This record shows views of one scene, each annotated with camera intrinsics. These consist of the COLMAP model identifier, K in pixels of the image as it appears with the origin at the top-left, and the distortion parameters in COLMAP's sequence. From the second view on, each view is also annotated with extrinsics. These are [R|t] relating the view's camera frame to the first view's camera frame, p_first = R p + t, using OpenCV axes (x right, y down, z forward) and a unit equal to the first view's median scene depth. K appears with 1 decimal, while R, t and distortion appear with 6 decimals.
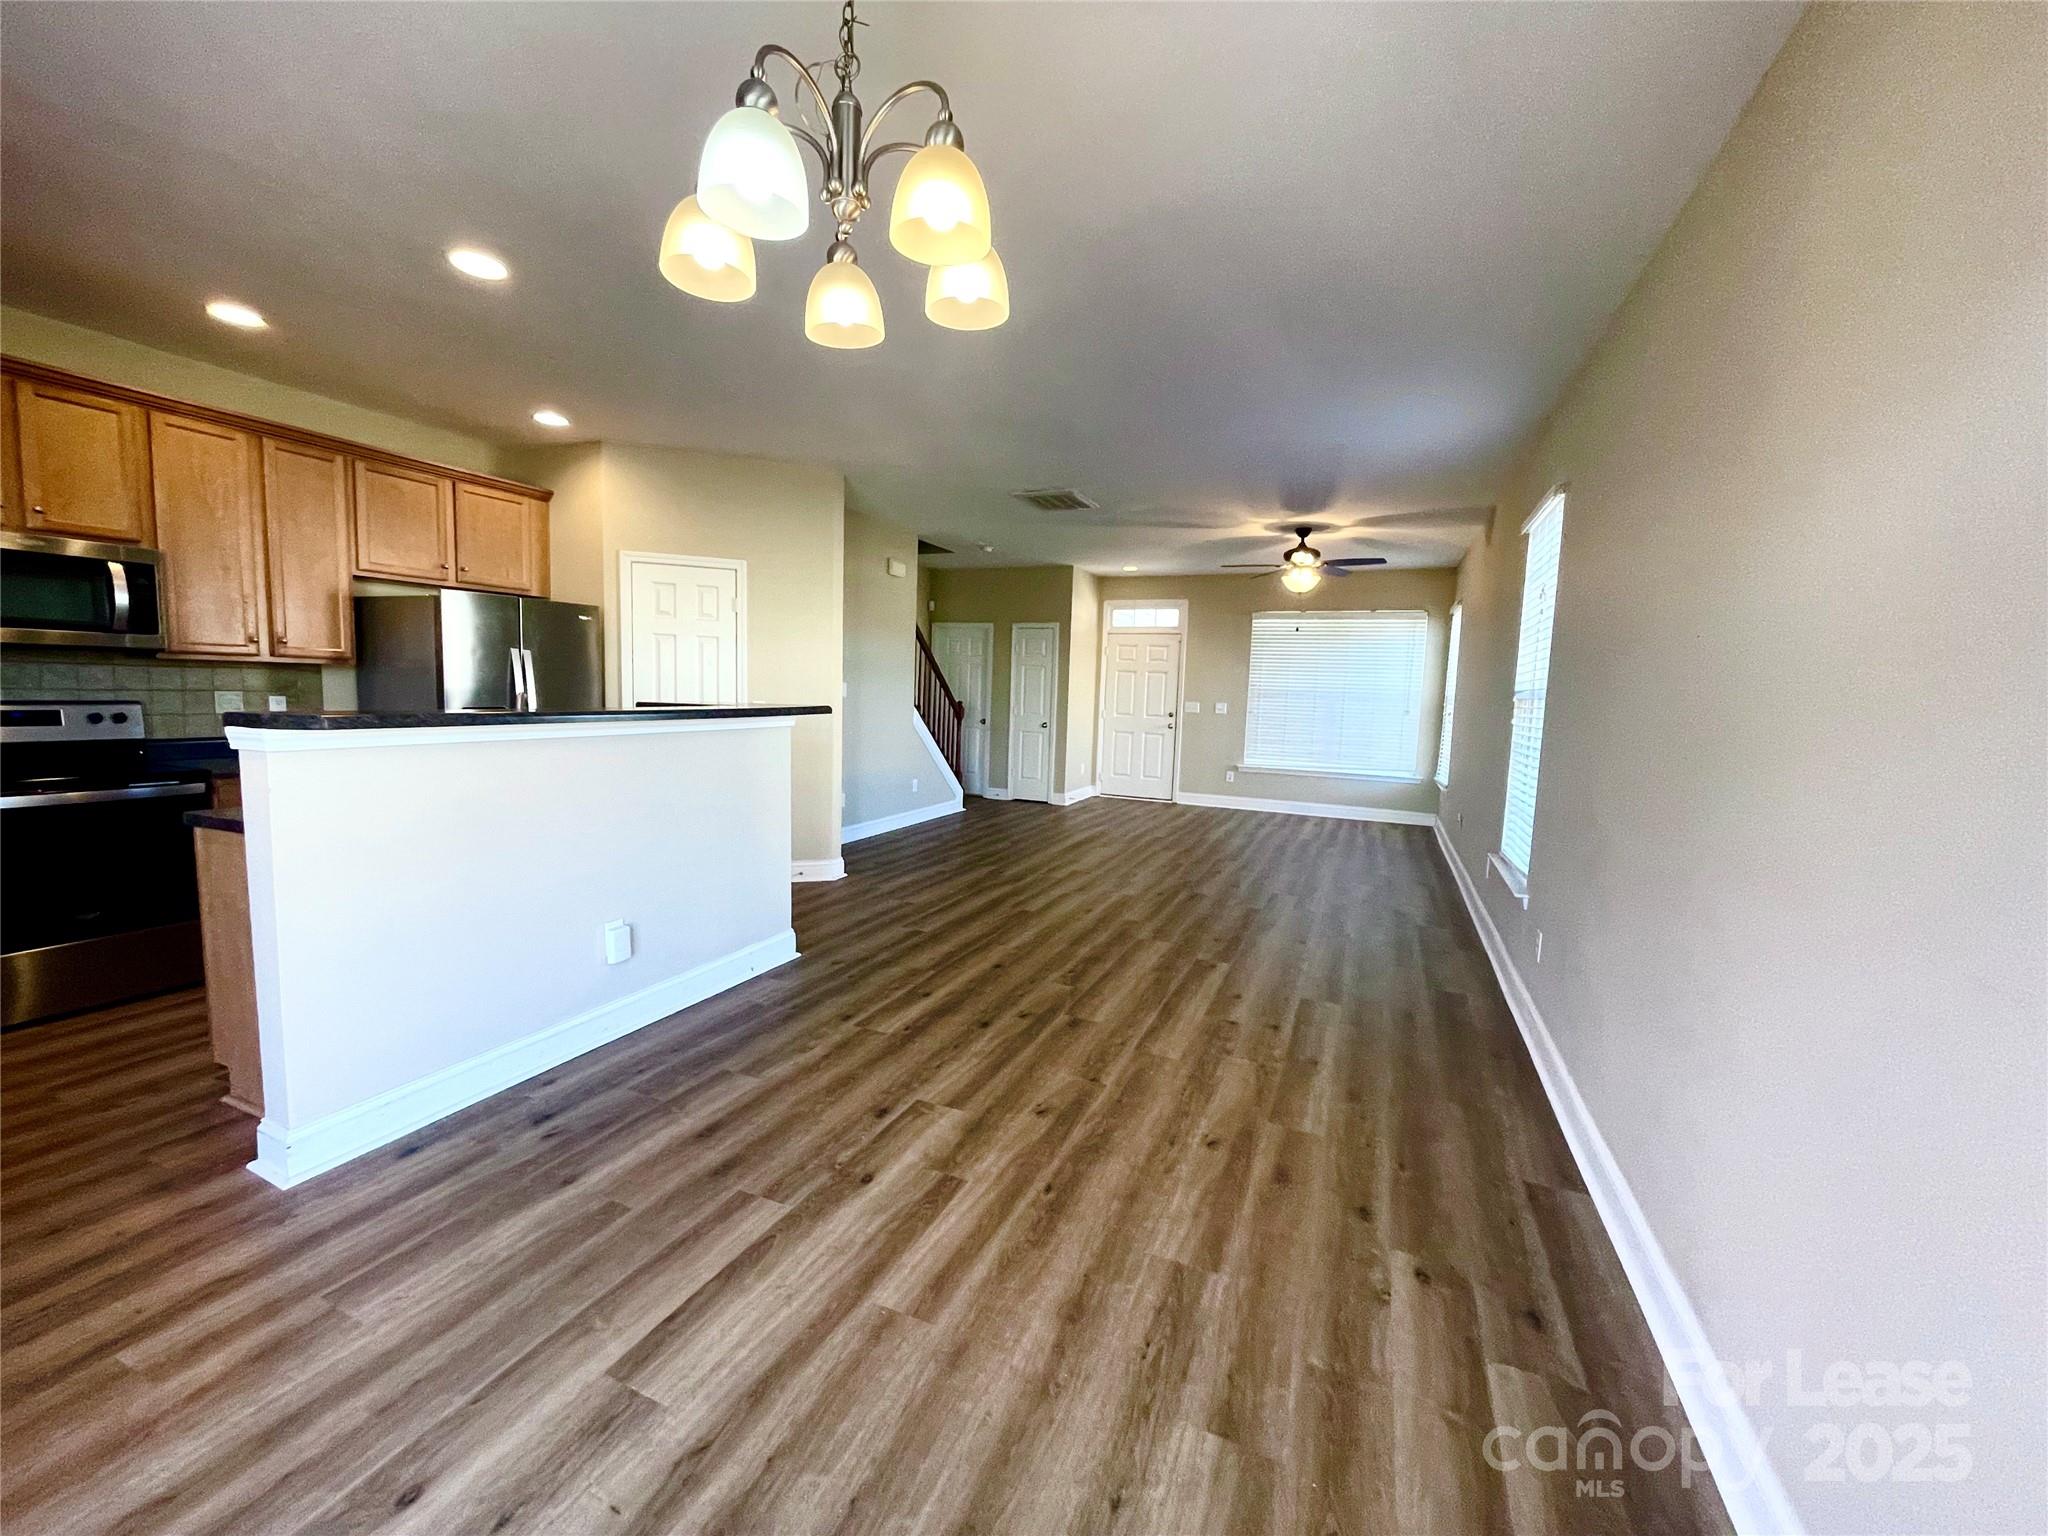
lens RADIAL K [[816.8, 0, 1007.6], [0, 816.8, 767.2], [0, 0, 1]] dist [-0.000285, -0.000927]
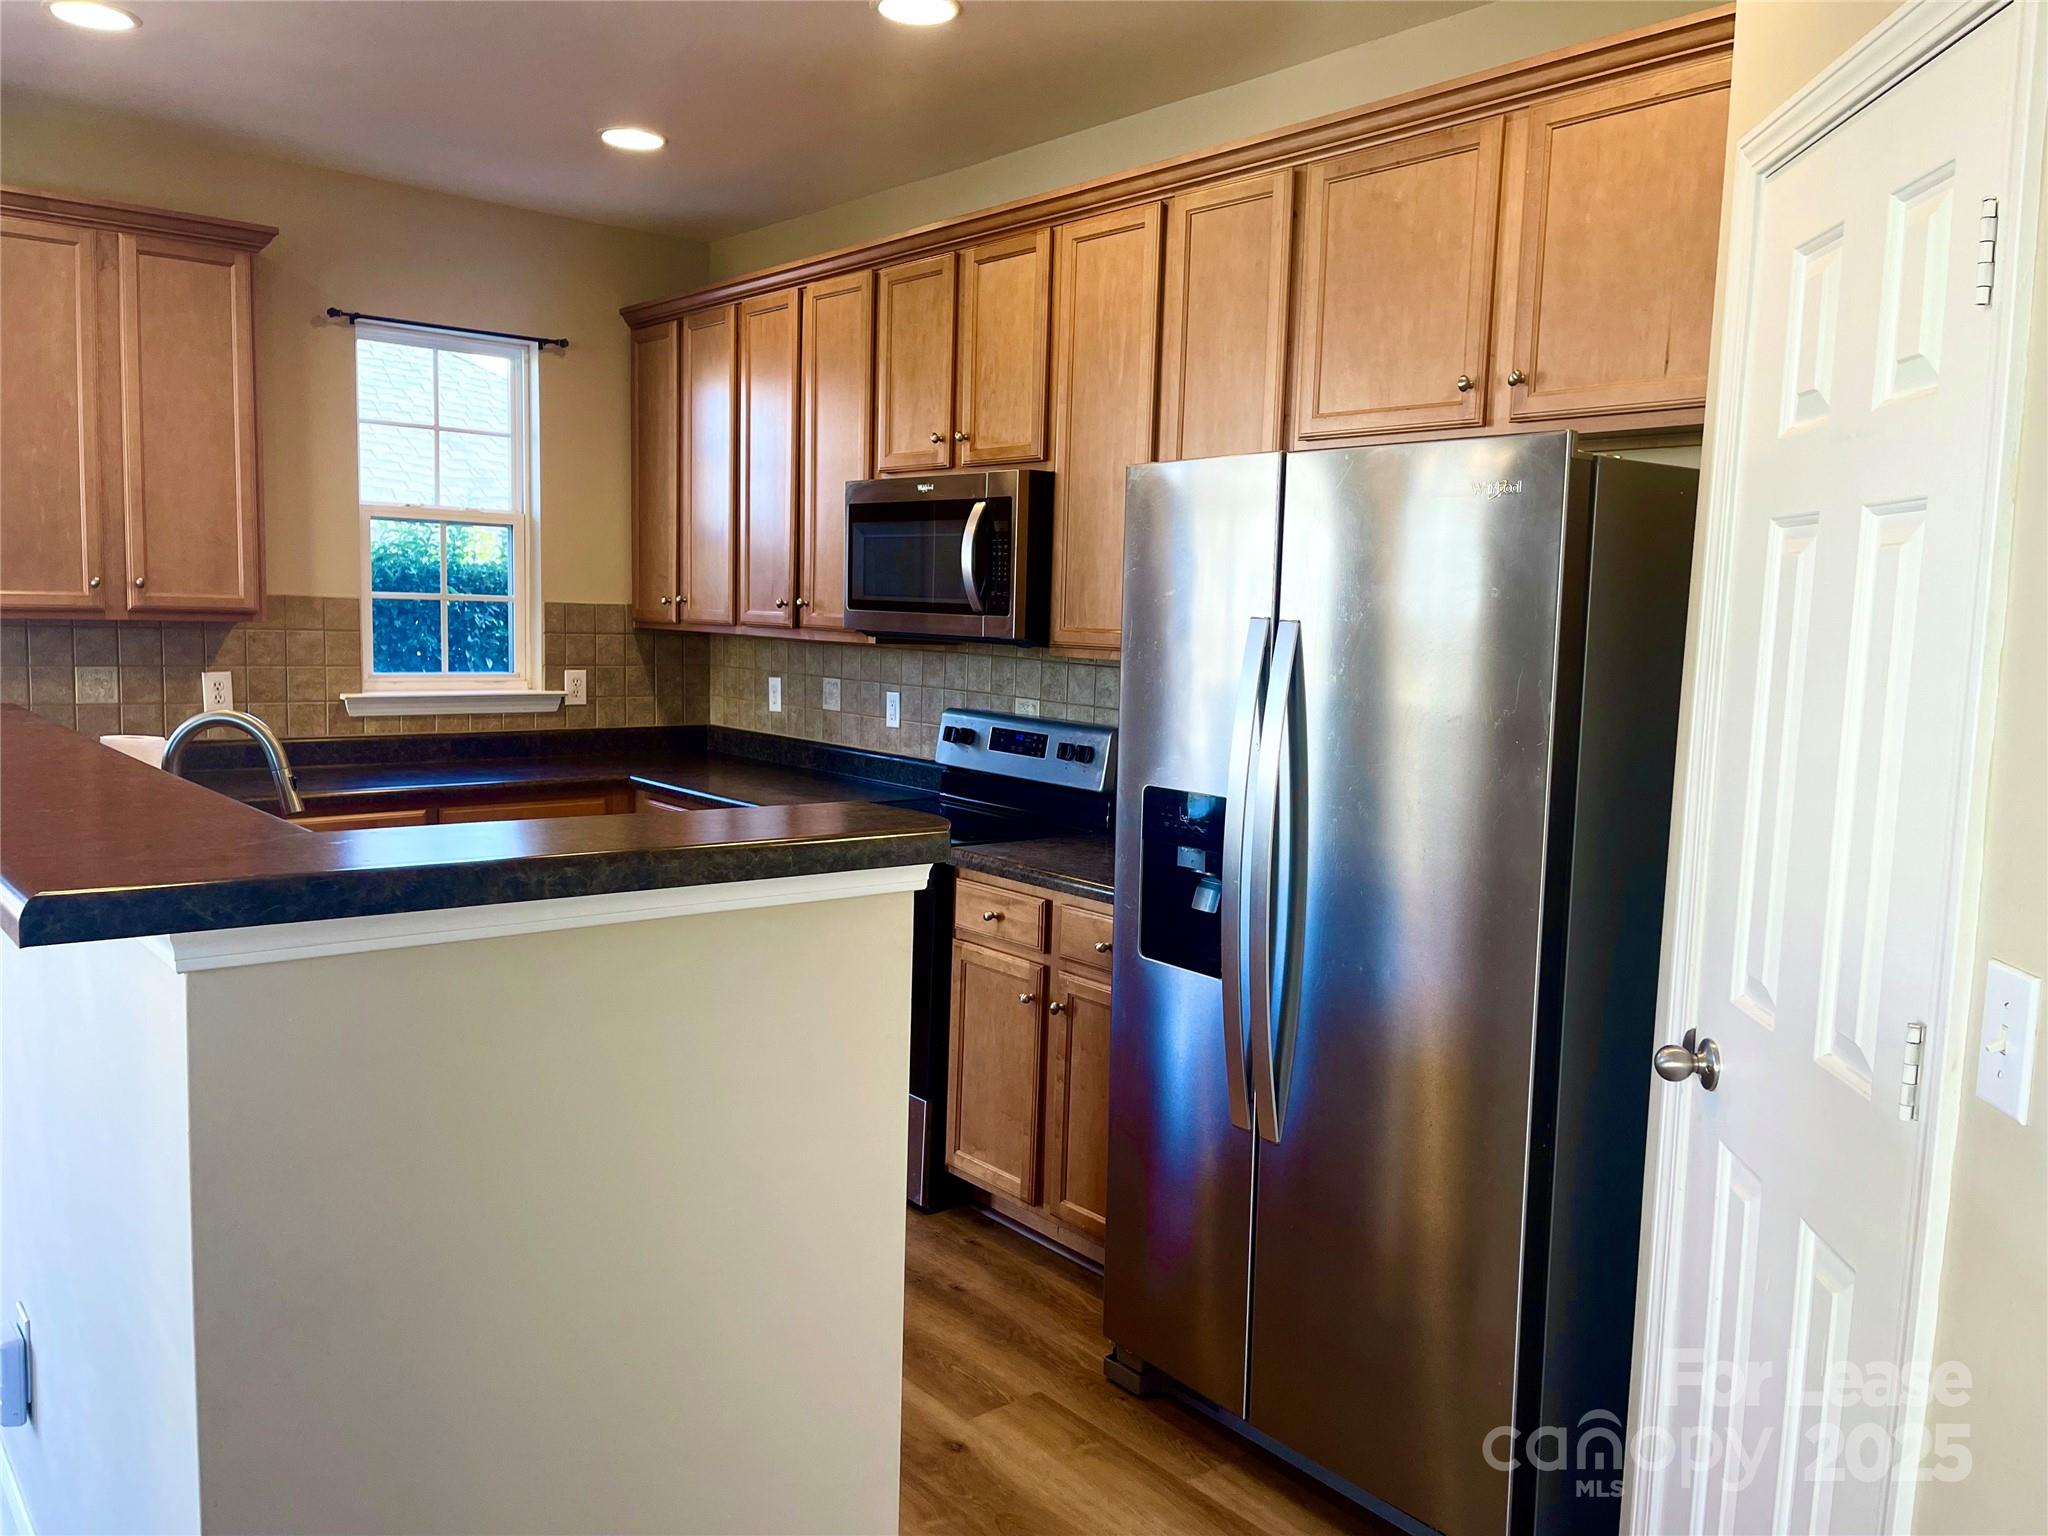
lens RADIAL K [[1523.7, 0, 1037.2], [0, 1523.7, 771.6], [0, 0, 1]] dist [0.045765, -0.060808]
pose [[-0.415874, 0.052062, -0.907931, -0.040166], [-0.138313, 0.983125, 0.119727, -0.160979], [0.898843, 0.175370, -0.401655, 1.283566]]
